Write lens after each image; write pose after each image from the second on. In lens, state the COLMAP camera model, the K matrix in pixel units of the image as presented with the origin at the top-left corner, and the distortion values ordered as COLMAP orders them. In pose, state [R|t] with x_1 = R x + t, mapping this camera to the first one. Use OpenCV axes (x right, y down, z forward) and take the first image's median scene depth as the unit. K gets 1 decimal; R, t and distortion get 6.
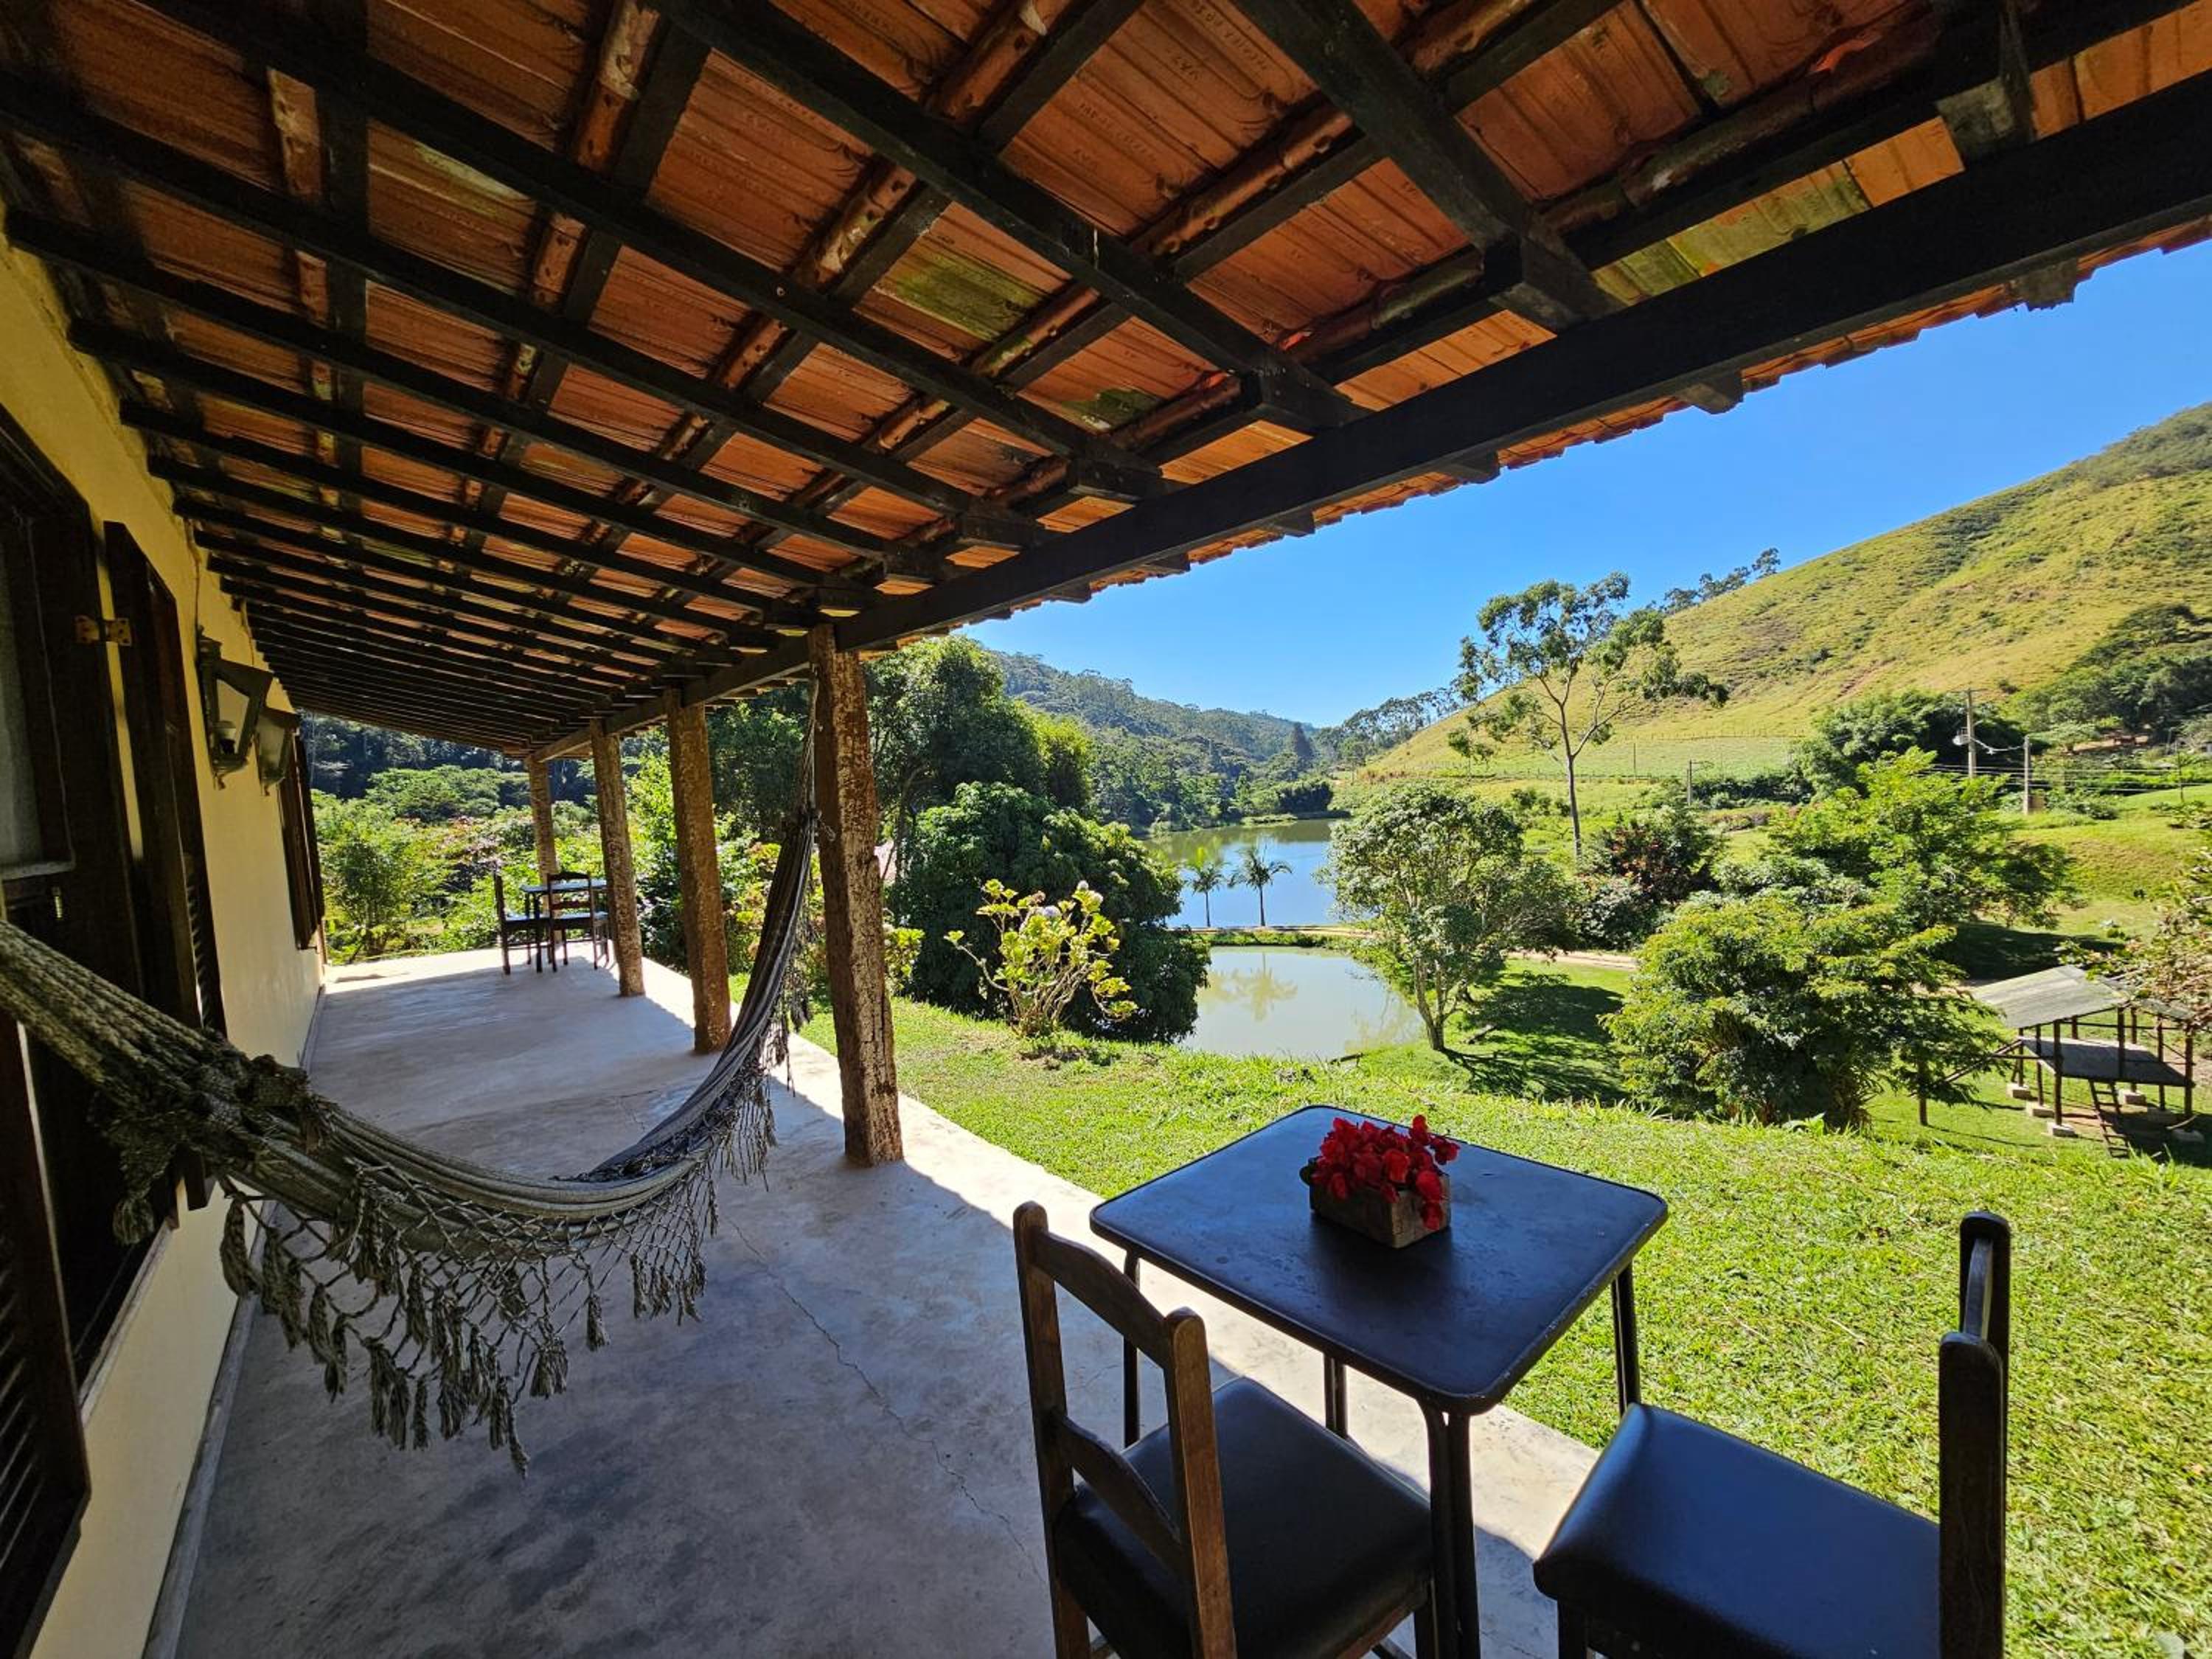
lens RADIAL K [[908.4, 0, 1117.3], [0, 908.4, 837.9], [0, 0, 1]] dist [0.000837, 0.000831]
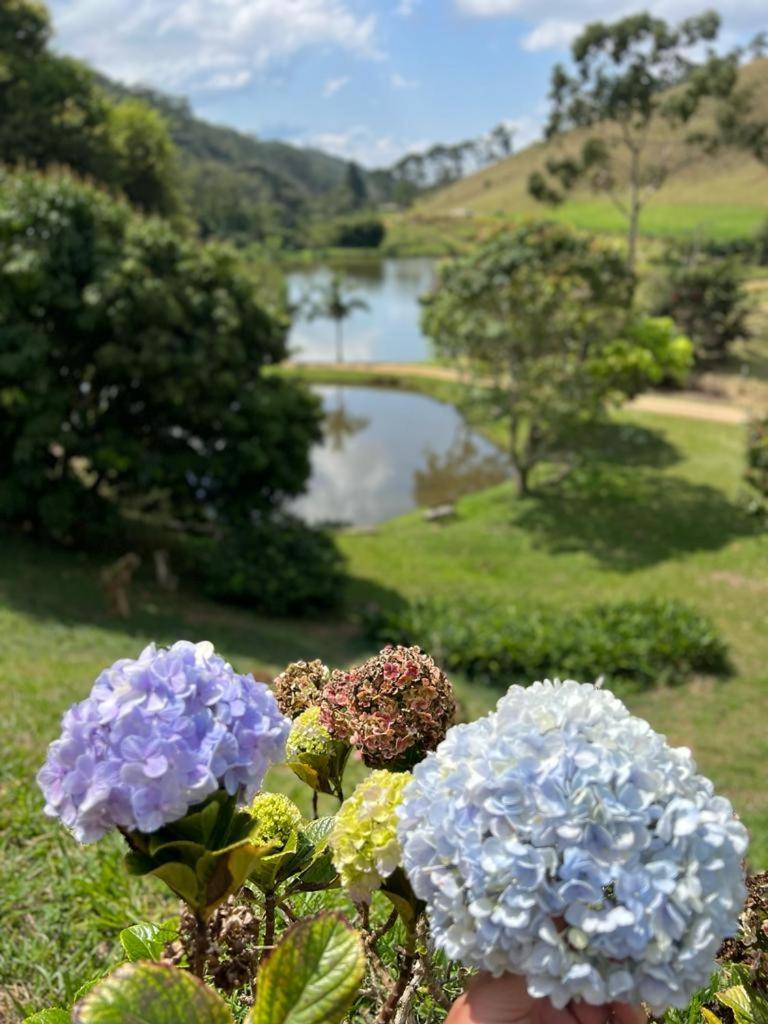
lens RADIAL K [[784.4, 0, 385.1], [0, 784.4, 511.0], [0, 0, 1]] dist [0.014577, 0.000538]
pose [[0.968729, -0.023535, 0.247003, -0.007227], [-0.049782, 0.956814, 0.286408, 0.000607], [-0.243077, -0.289748, 0.925721, 0.049550]]
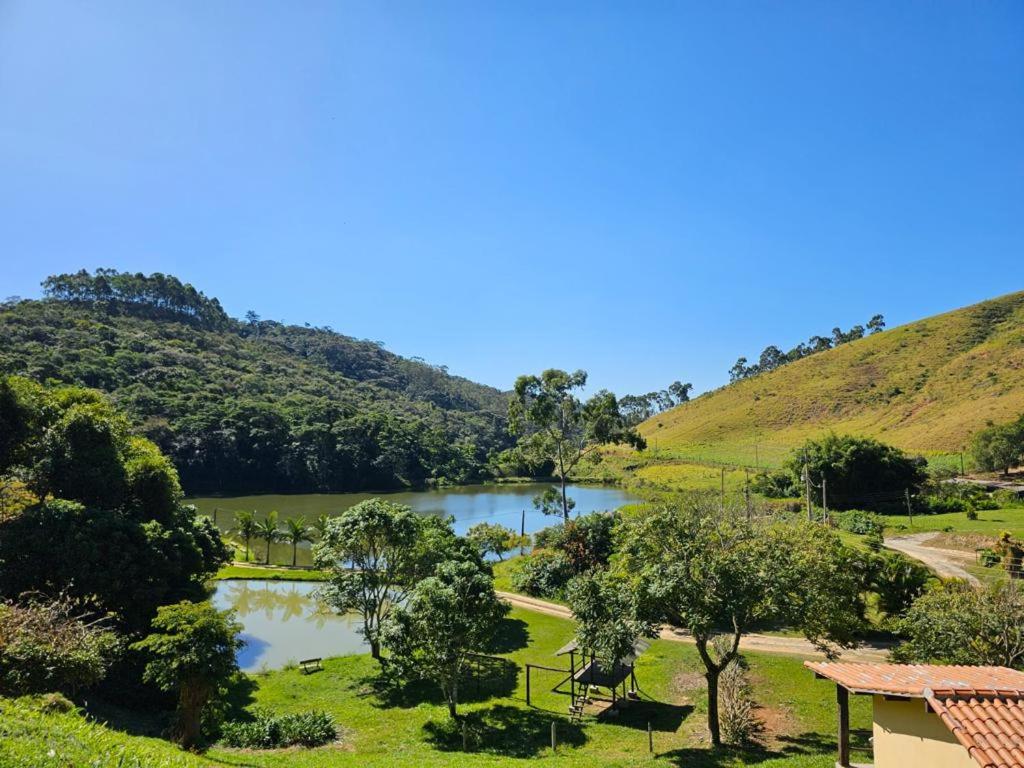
lens RADIAL K [[688.3, 0, 522.7], [0, 688.3, 393.3], [0, 0, 1]] dist [0.052725, -0.041655]
pose [[0.992323, 0.074308, 0.098864, 0.116643], [-0.061135, 0.989605, -0.130171, -0.027061], [-0.107509, 0.123128, 0.986550, -0.098614]]
